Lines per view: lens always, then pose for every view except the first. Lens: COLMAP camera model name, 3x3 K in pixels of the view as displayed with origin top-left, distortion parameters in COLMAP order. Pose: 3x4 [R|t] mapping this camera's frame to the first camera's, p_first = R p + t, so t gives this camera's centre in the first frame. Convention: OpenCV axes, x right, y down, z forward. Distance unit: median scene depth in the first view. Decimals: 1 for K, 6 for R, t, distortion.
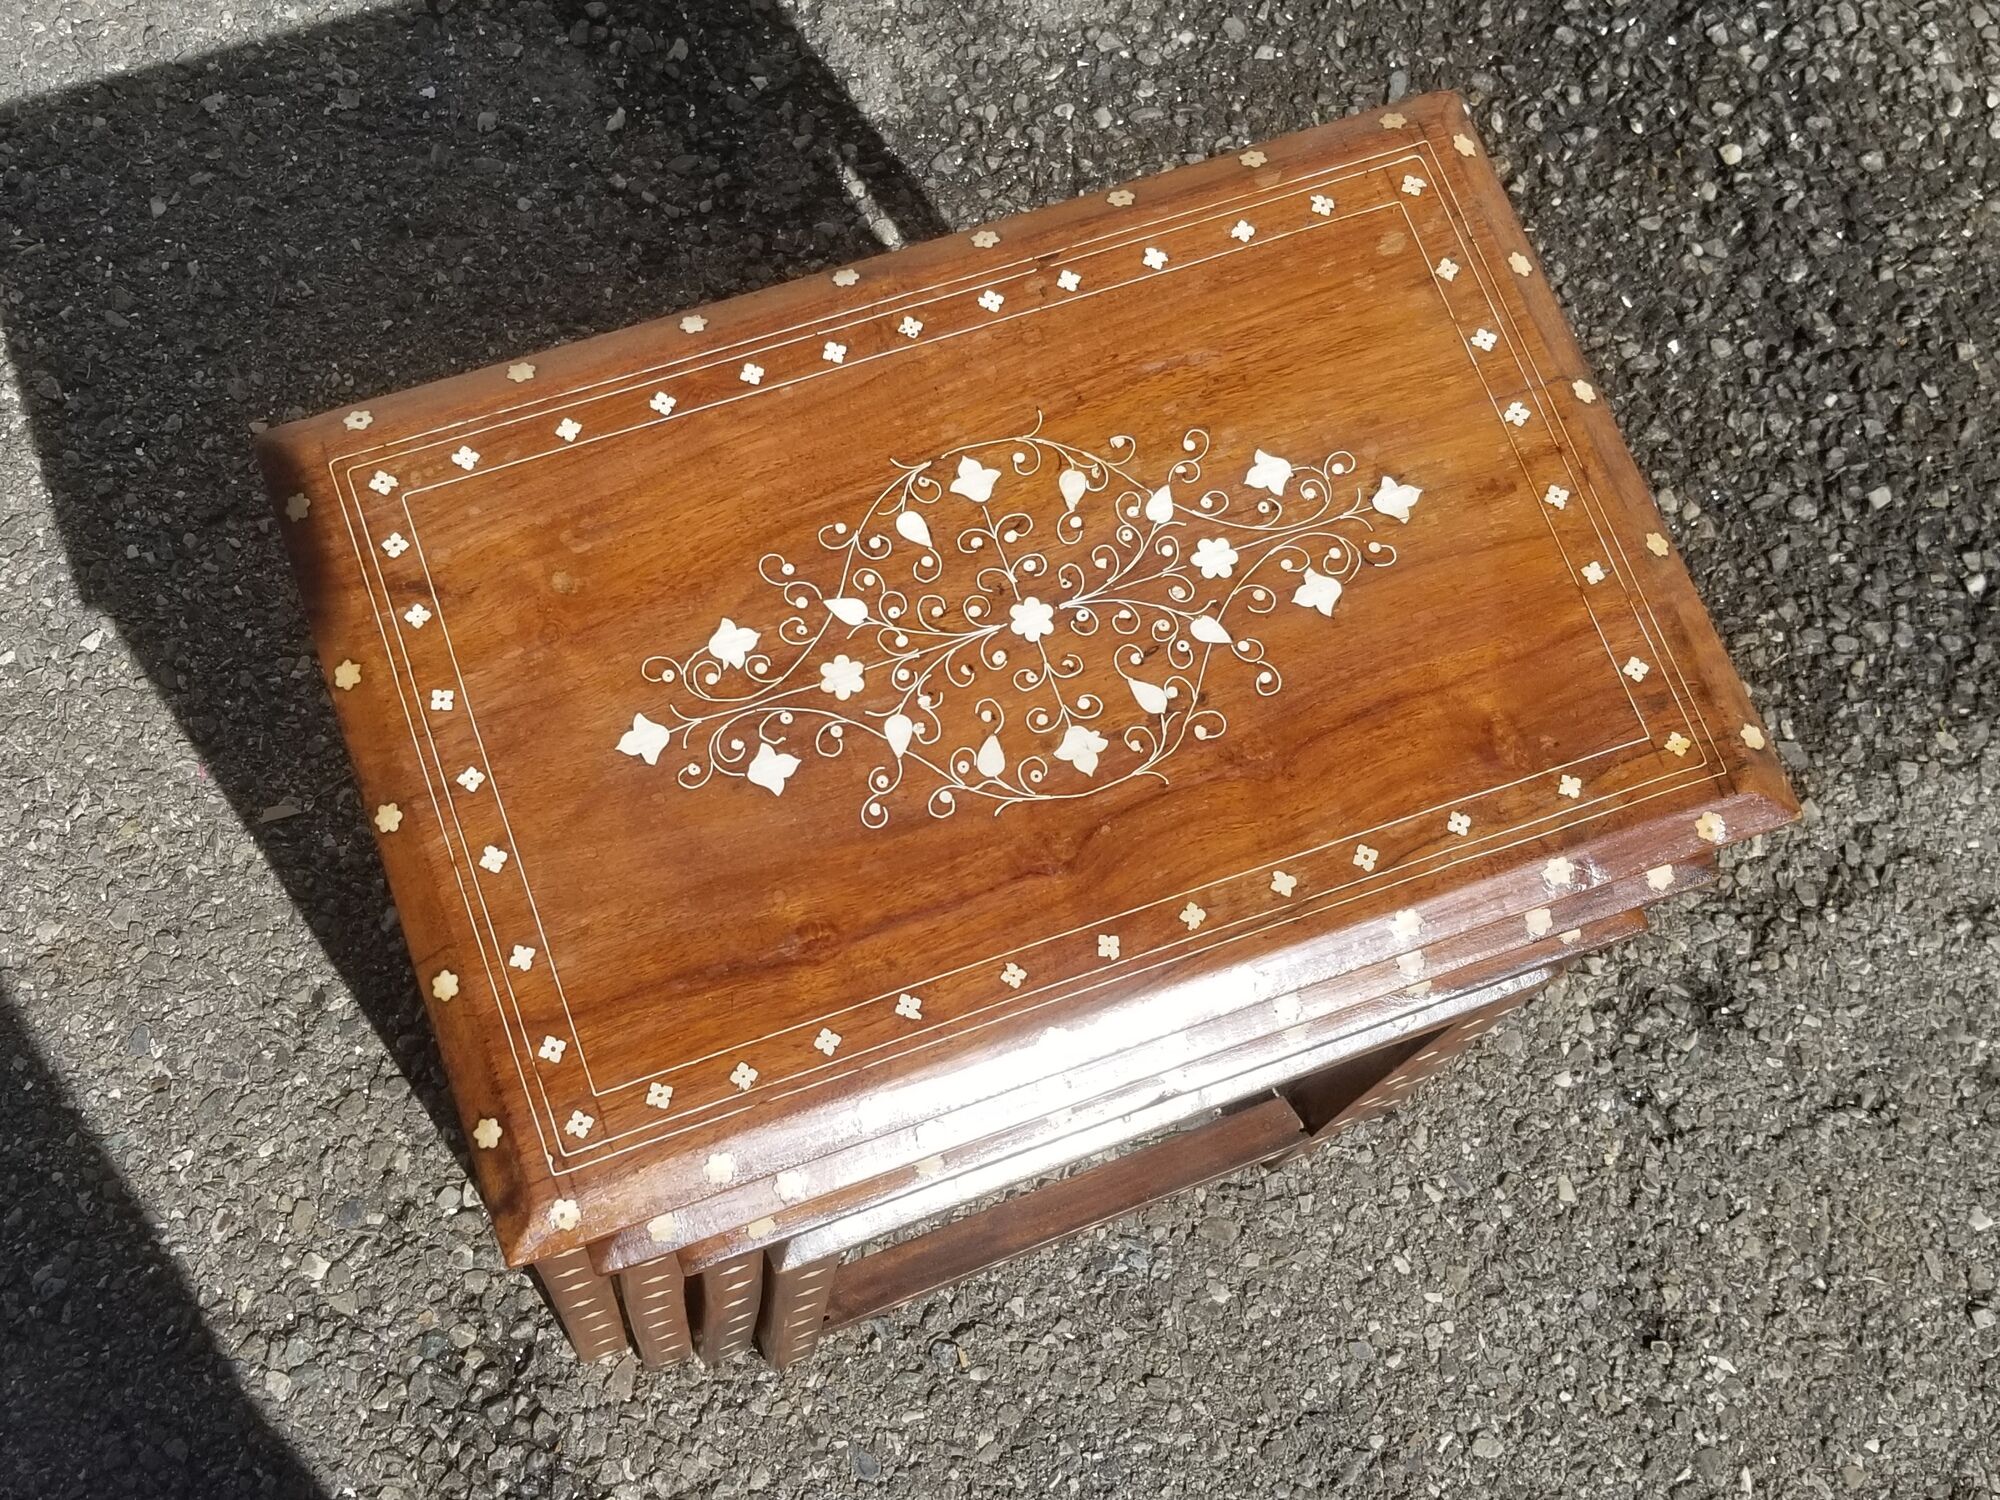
lens RADIAL K [[2520.7, 0, 946.2], [0, 2520.7, 743.8], [0, 0, 1]] dist [0.118673, -0.097182]
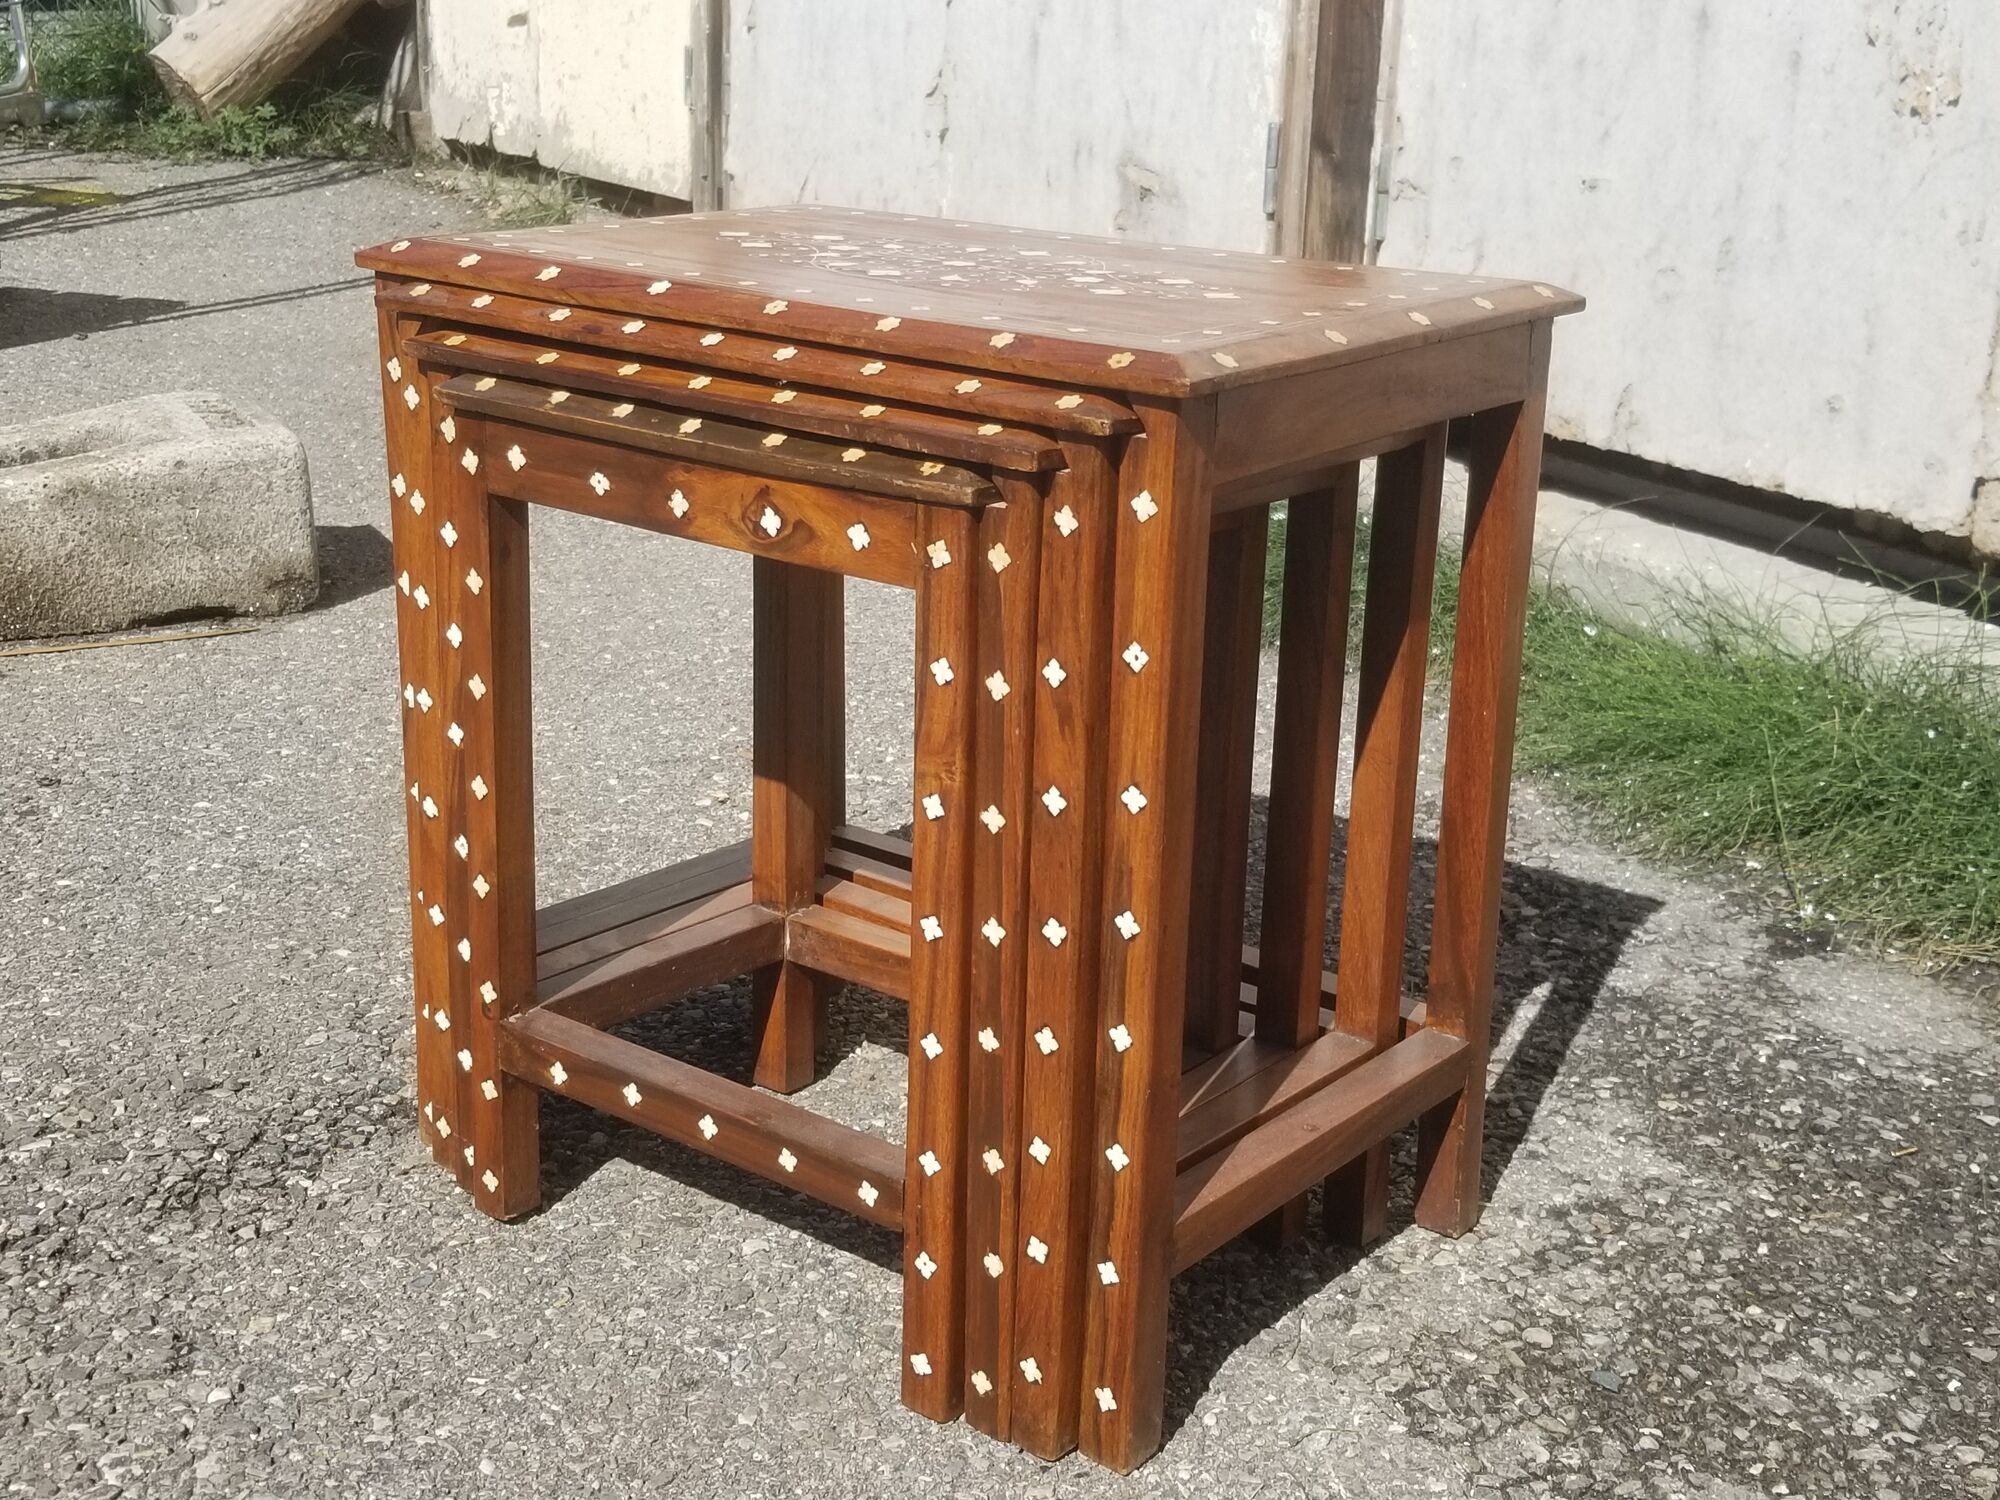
lens RADIAL K [[2537.1, 0, 990.6], [0, 2537.1, 752.3], [0, 0, 1]] dist [0.152823, -0.383442]
pose [[0.512946, 0.207403, -0.832989, 1.175373], [-0.807287, 0.446456, -0.385958, 0.549658], [0.291844, 0.870437, 0.396442, 0.702842]]
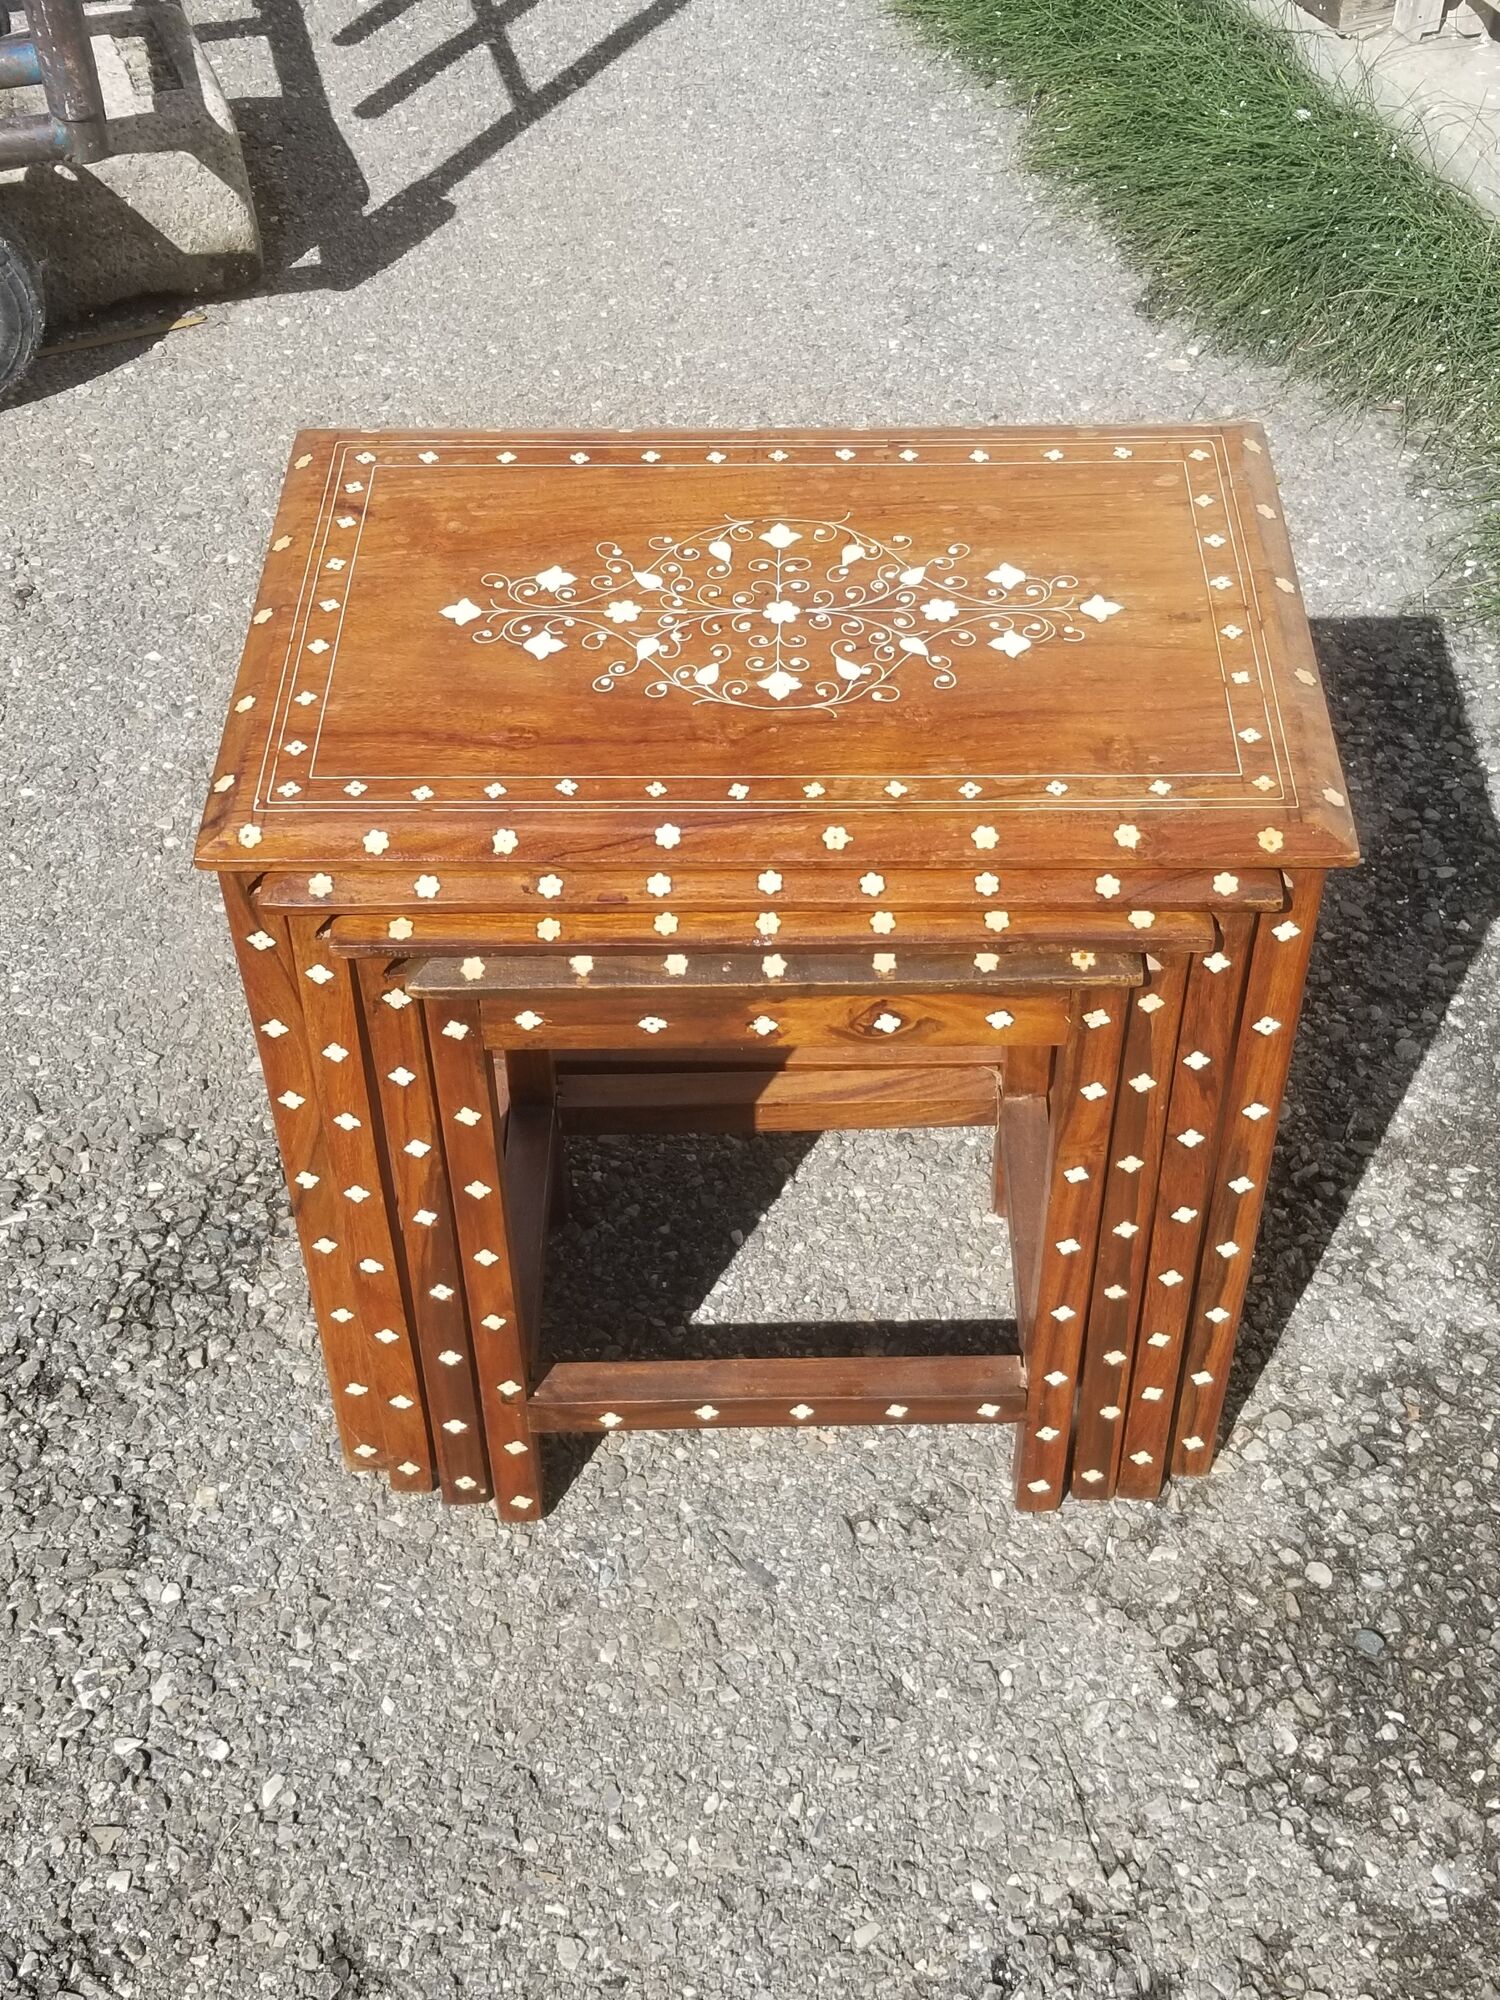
lens RADIAL K [[2528.8, 0, 786.0], [0, 2528.8, 930.0], [0, 0, 1]] dist [0.157111, -0.408815]
pose [[0.416928, 0.581717, -0.698410, 0.965167], [-0.846143, 0.529043, -0.064471, 0.103456], [0.331985, 0.617834, 0.712788, 0.190461]]
